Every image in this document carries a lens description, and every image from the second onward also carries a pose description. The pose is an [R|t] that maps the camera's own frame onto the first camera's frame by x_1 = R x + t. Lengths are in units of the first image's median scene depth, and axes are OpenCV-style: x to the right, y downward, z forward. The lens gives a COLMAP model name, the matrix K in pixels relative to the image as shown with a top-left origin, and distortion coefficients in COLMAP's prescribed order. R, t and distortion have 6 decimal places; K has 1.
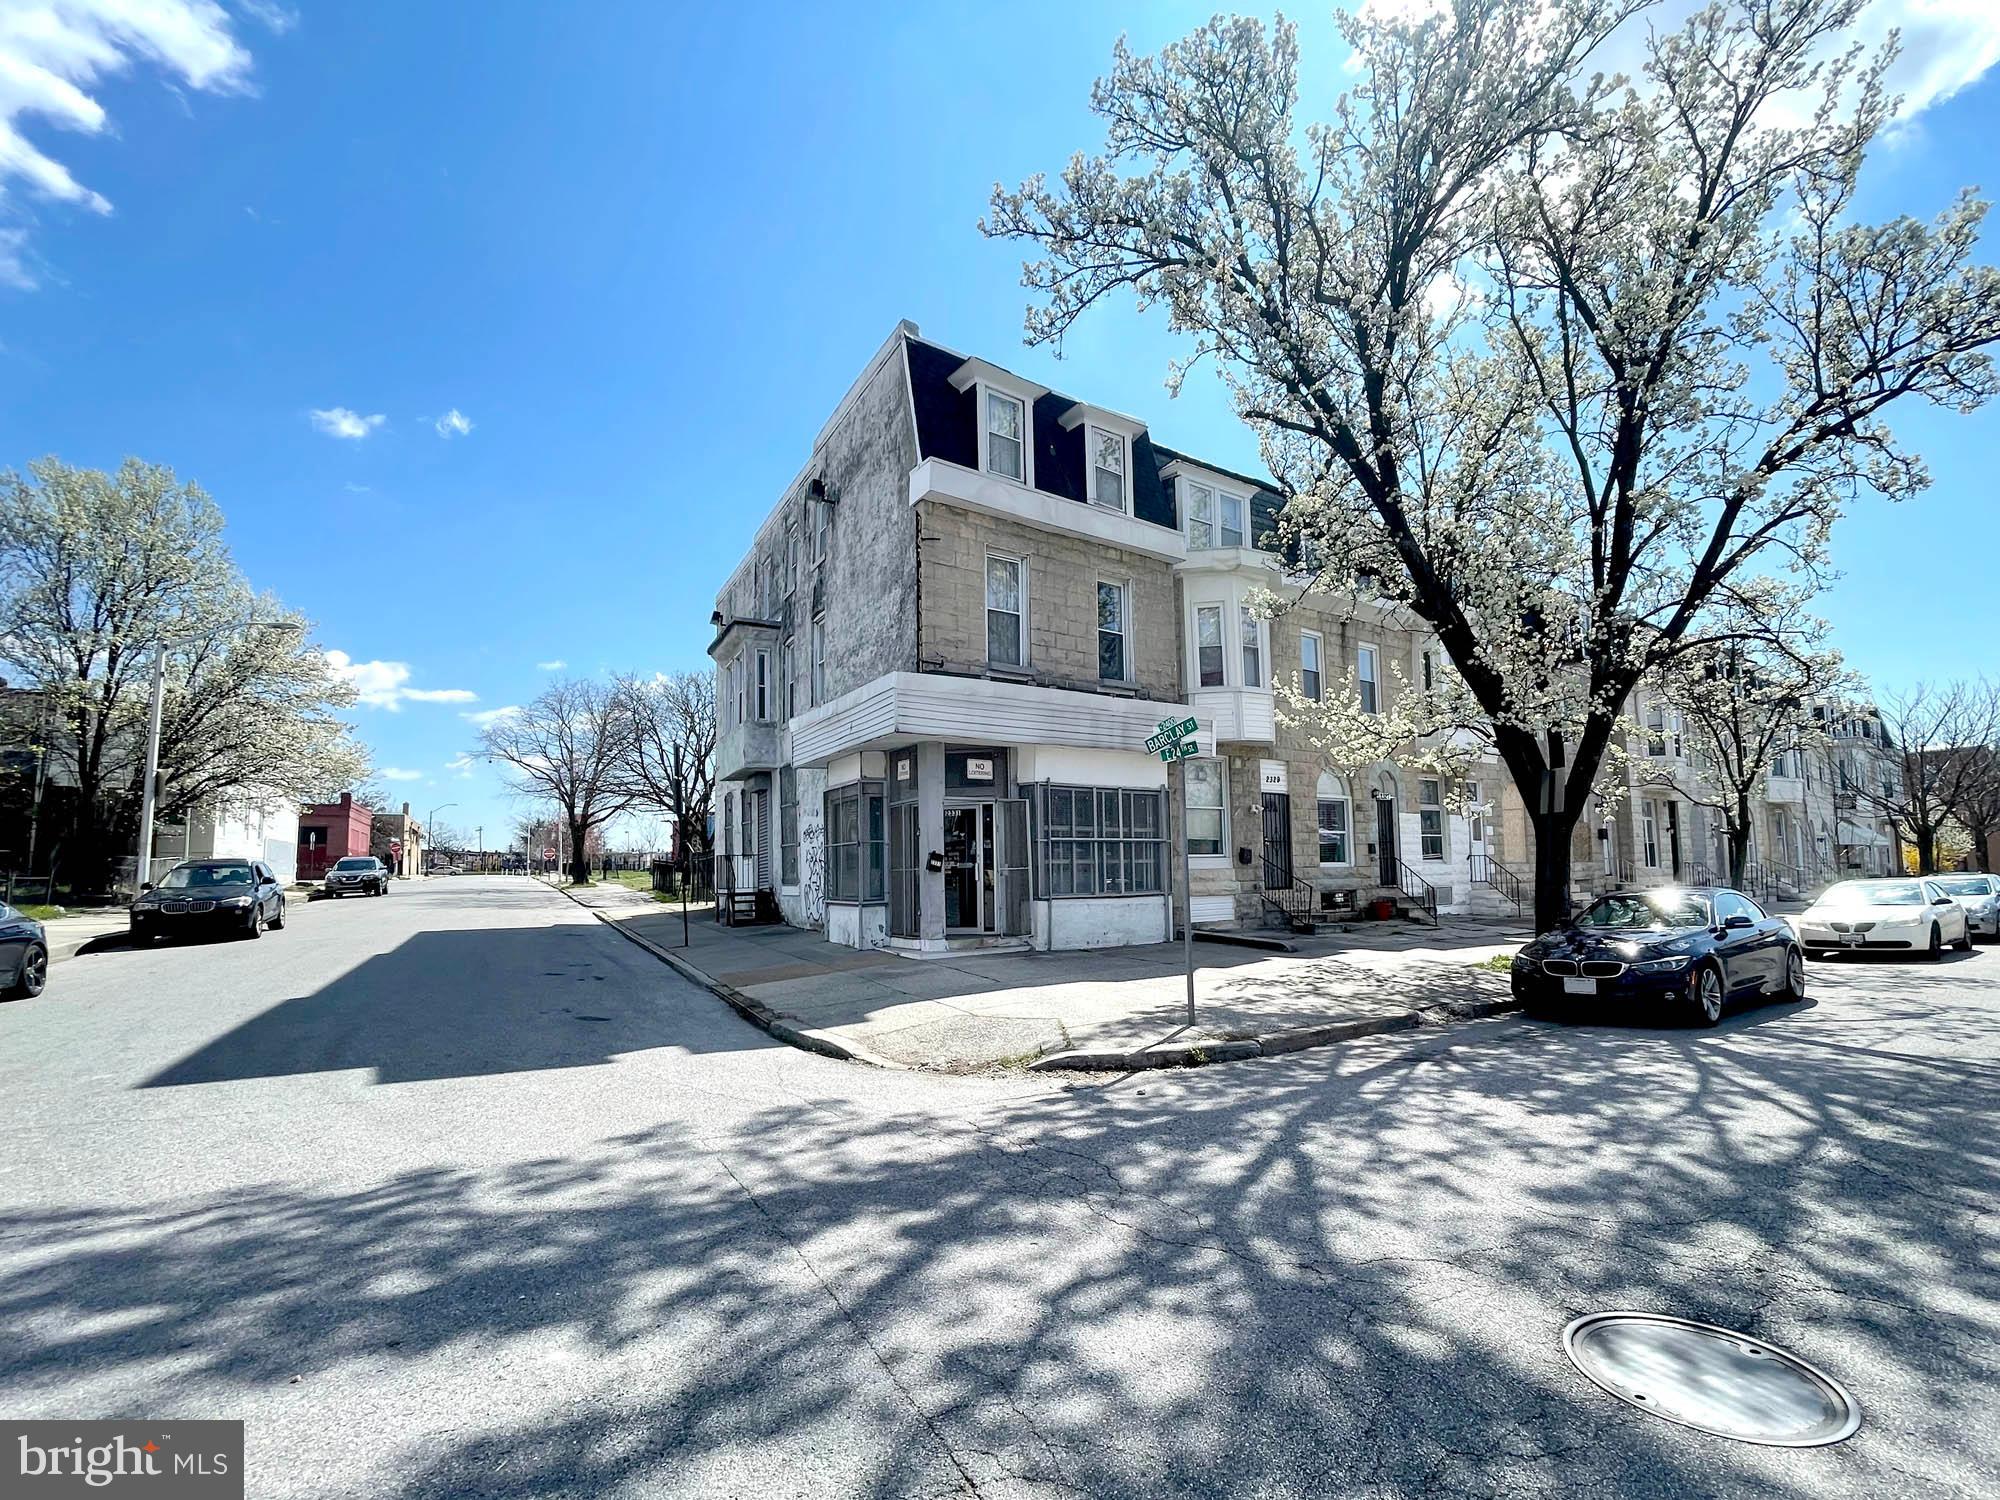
lens RADIAL K [[807.3, 0, 1053.3], [0, 807.3, 801.6], [0, 0, 1]] dist [-0.001878, -0.000291]
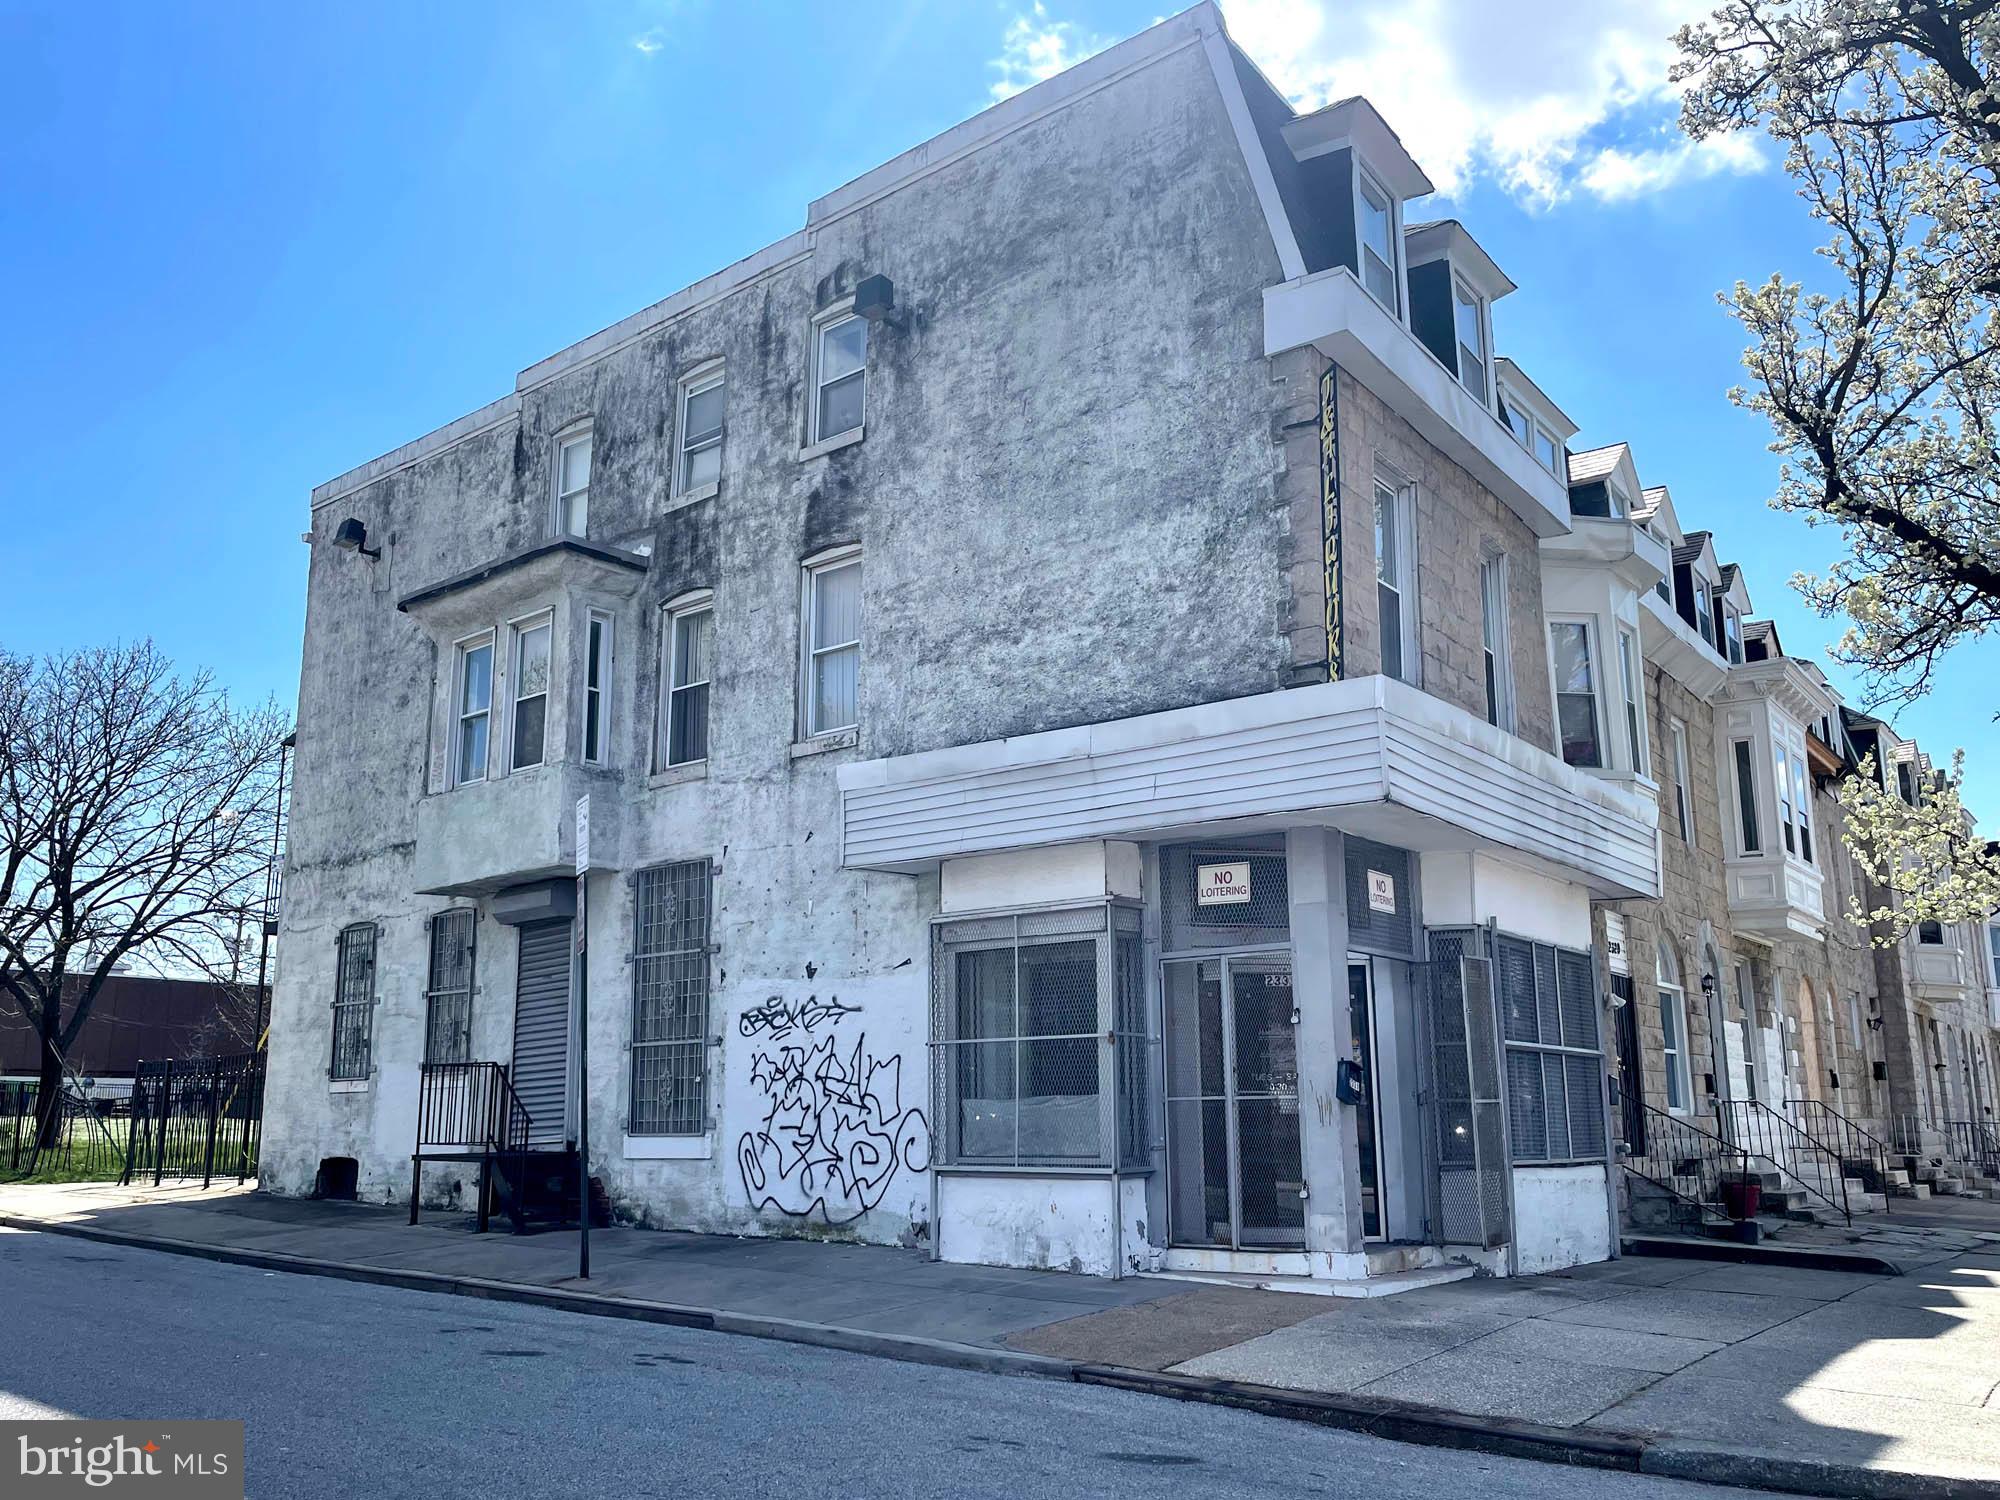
lens RADIAL K [[1512.3, 0, 999.1], [0, 1512.3, 805.6], [0, 0, 1]] dist [0.052792, -0.001959]
pose [[0.956009, 0.074240, 0.283786, -0.573890], [-0.039194, 0.991097, -0.127242, 0.033663], [-0.290706, 0.110522, 0.950408, 0.187215]]
